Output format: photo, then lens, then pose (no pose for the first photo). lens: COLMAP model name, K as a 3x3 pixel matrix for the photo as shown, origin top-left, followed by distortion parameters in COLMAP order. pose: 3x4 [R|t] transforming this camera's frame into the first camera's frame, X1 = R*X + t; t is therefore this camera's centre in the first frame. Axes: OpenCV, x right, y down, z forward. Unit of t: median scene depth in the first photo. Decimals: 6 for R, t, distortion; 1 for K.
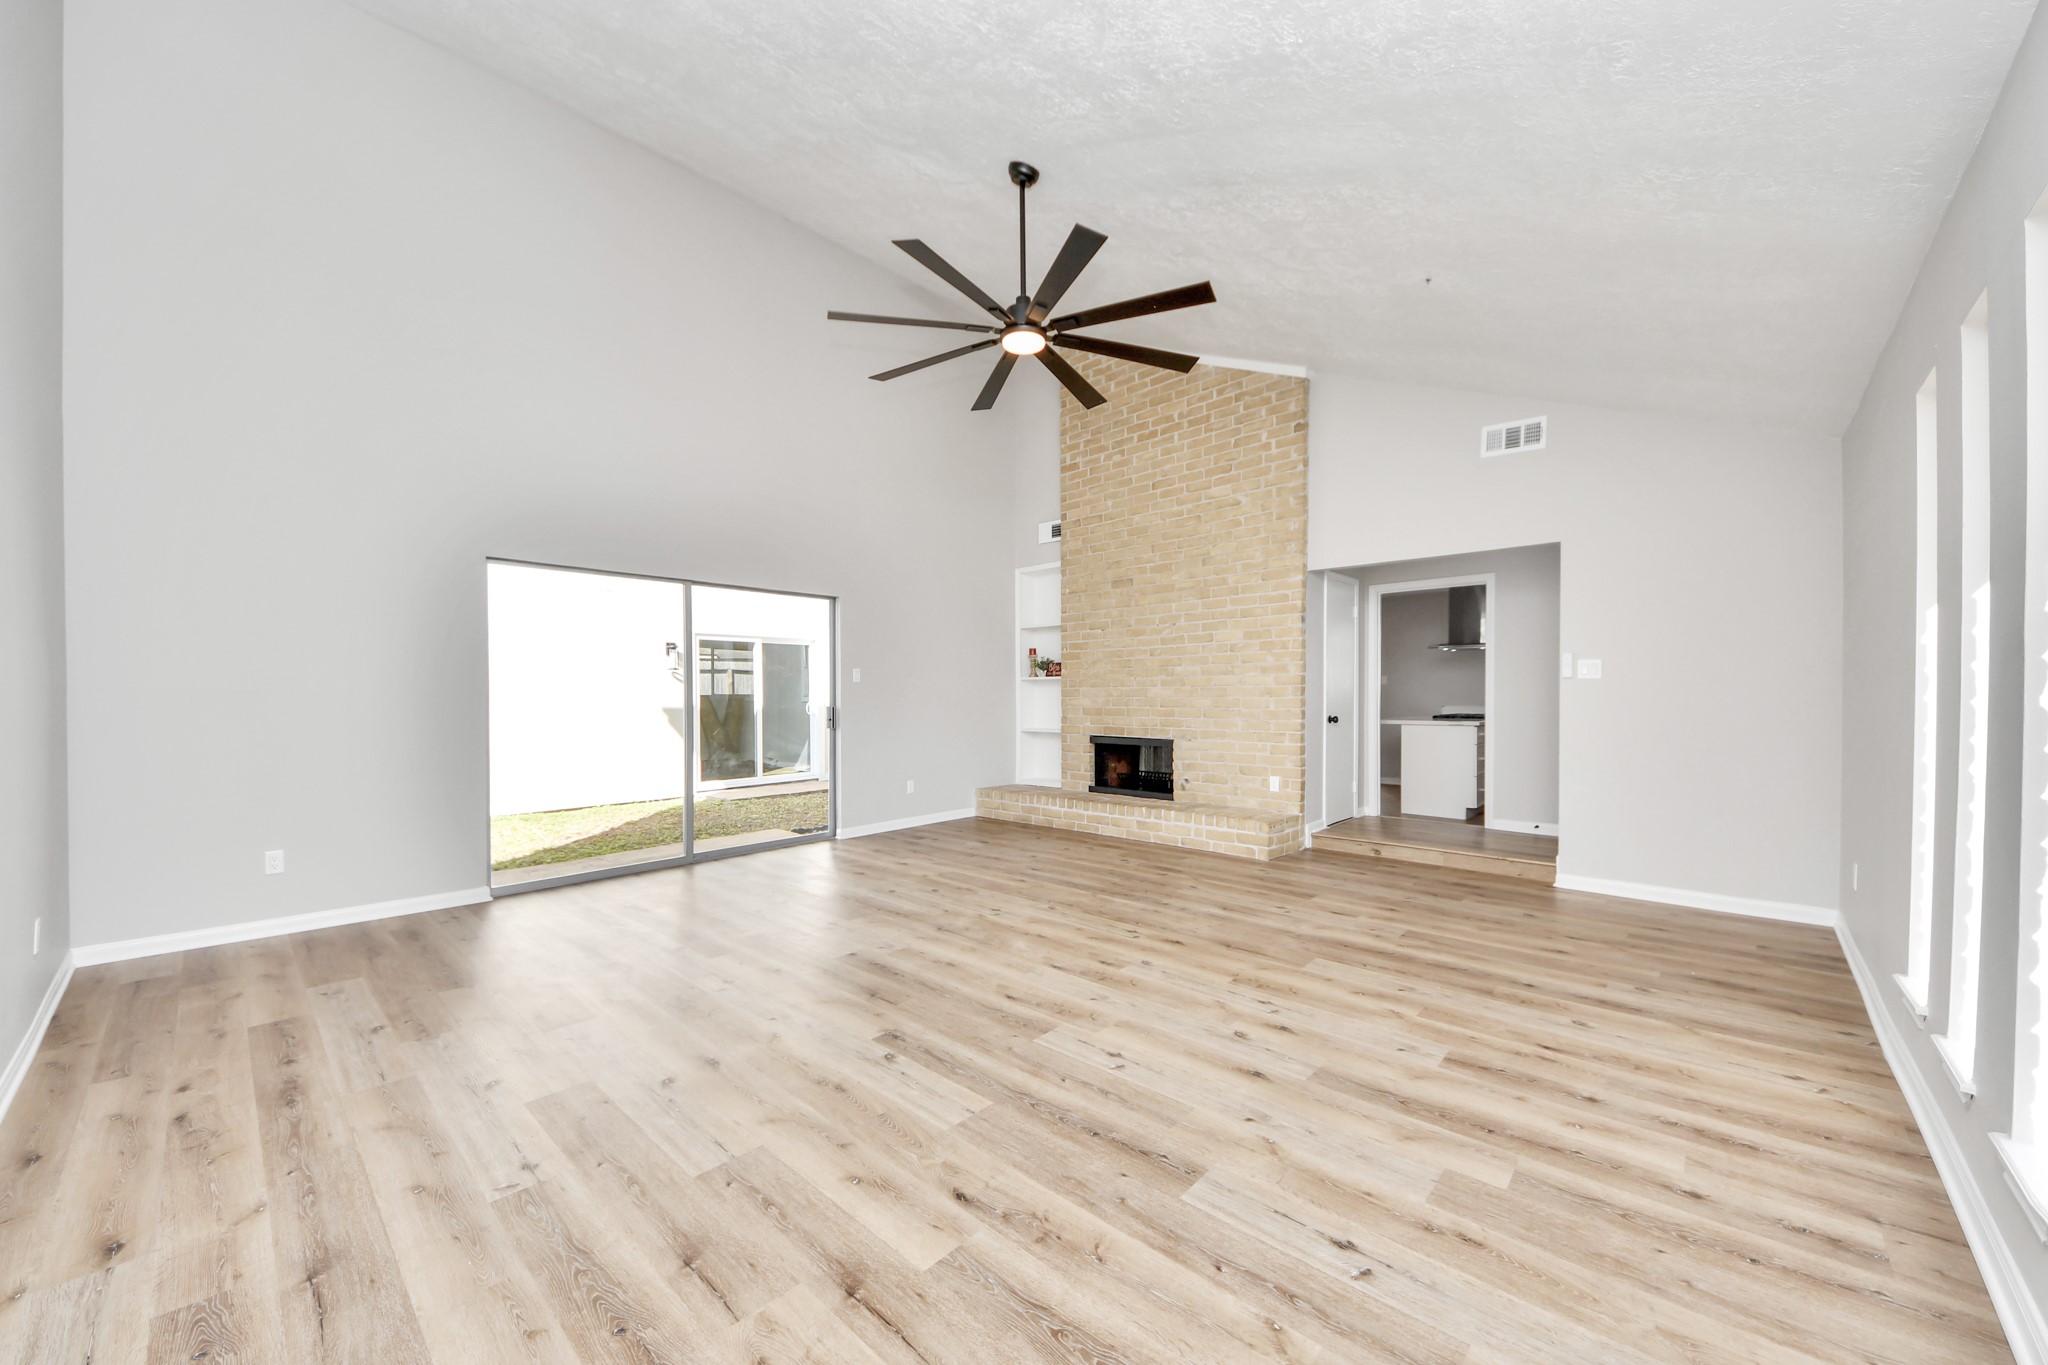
lens RADIAL K [[754.0, 0, 1017.0], [0, 754.0, 696.2], [0, 0, 1]] dist [-0.001027, -0.000275]
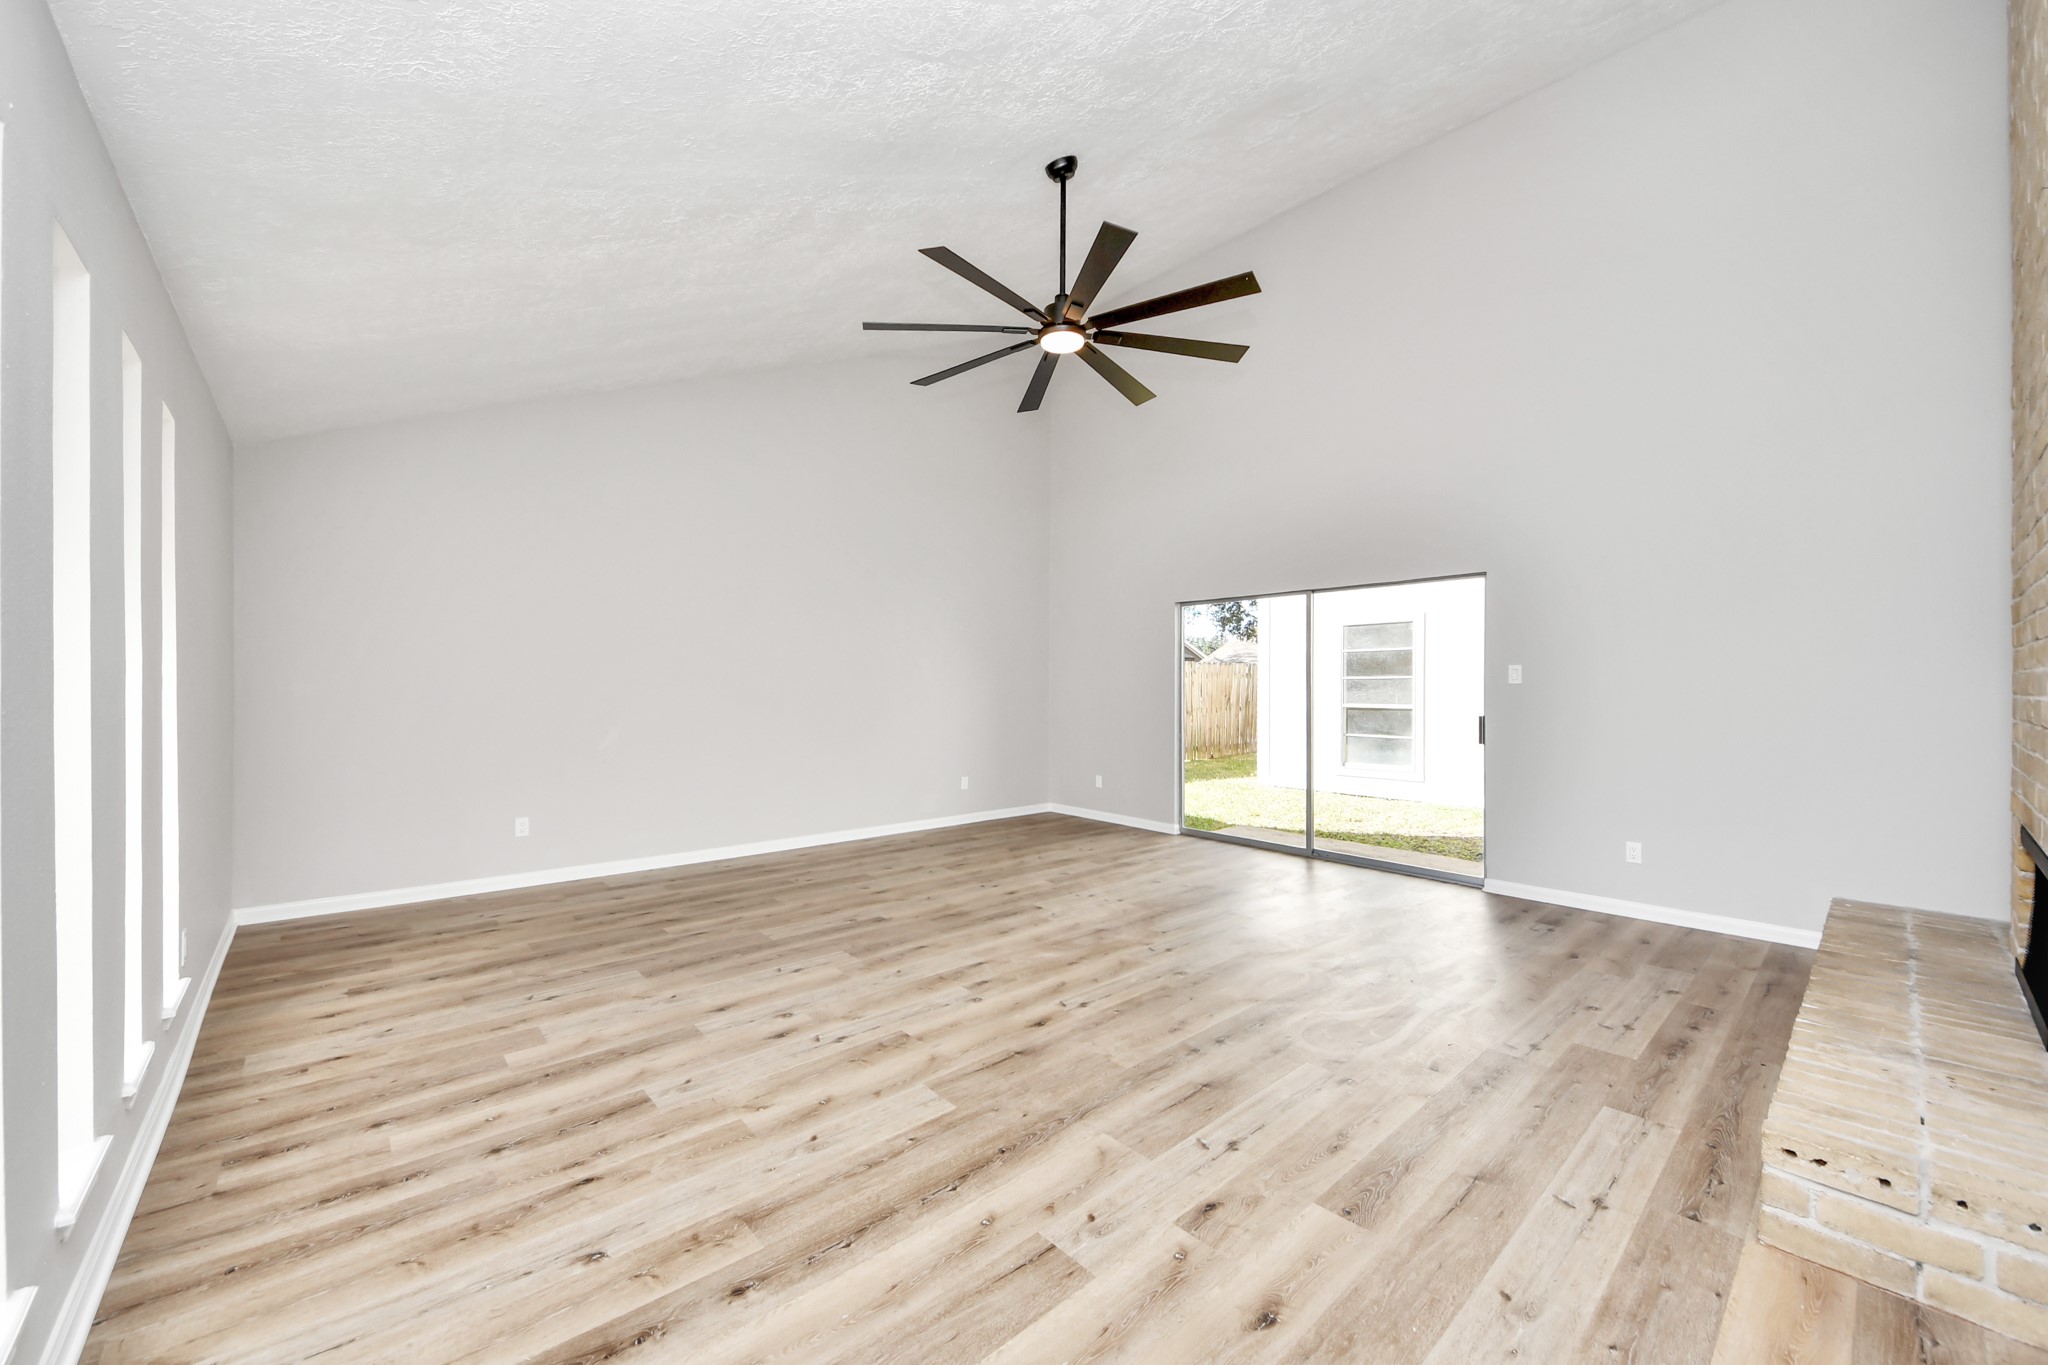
lens RADIAL K [[768.6, 0, 1050.5], [0, 768.6, 668.8], [0, 0, 1]] dist [0.023739, -0.000192]
pose [[-0.071528, -0.016197, -0.997307, 1.268381], [-0.010026, 0.999829, -0.015519, -0.046431], [0.997388, 0.008889, -0.071678, 1.307354]]
